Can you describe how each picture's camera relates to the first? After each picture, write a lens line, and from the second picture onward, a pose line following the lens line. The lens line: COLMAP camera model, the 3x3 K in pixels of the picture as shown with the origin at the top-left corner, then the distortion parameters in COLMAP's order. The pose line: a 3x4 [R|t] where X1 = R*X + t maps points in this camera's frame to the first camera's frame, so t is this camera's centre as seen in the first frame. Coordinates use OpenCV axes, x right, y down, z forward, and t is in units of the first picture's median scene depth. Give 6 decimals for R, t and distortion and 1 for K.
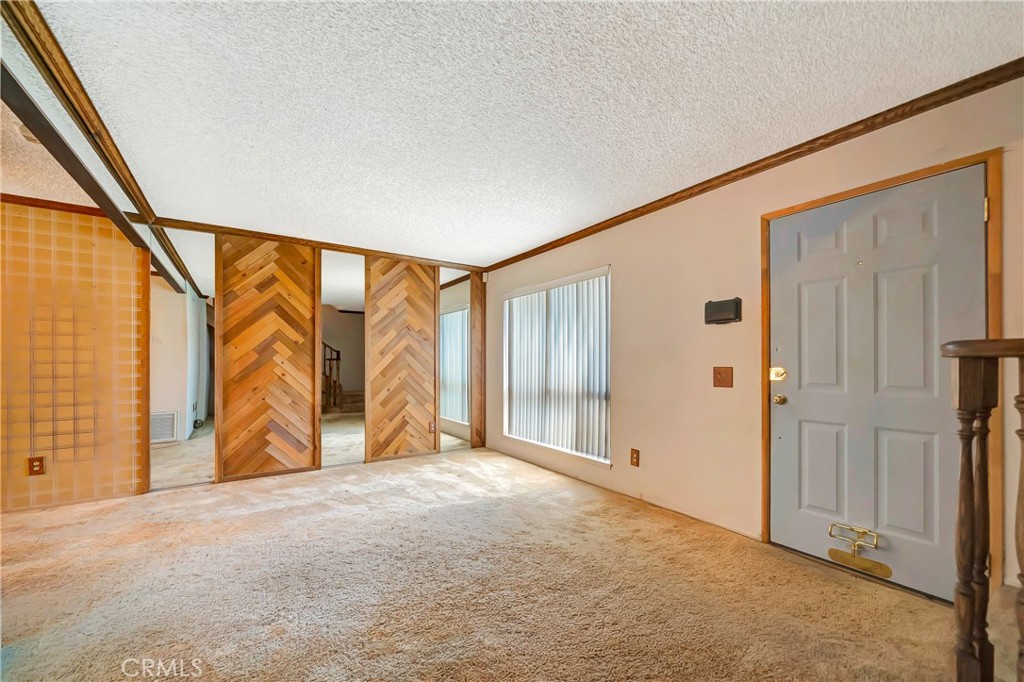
lens RADIAL K [[401.5, 0, 534.6], [0, 401.5, 360.3], [0, 0, 1]] dist [-0.000283, 0.000042]
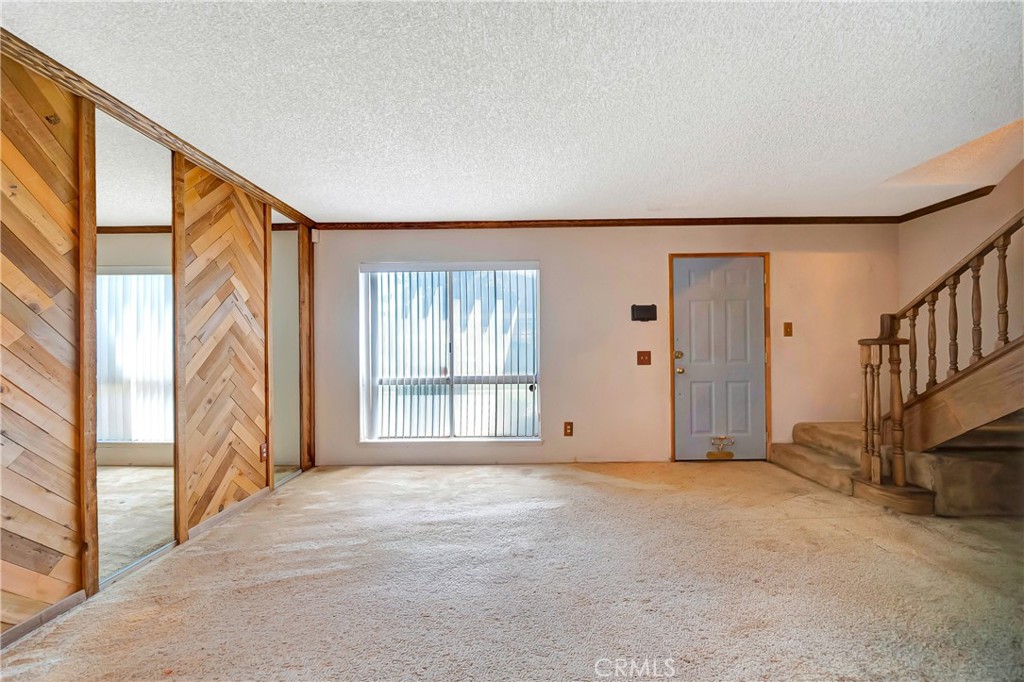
lens RADIAL K [[386.4, 0, 514.0], [0, 386.4, 345.2], [0, 0, 1]] dist [0.000083, -0.000054]
pose [[0.589825, -0.000062, 0.807531, -0.623098], [0.005592, 0.999976, -0.004007, -0.000735], [-0.807512, 0.006879, 0.589811, 0.372384]]
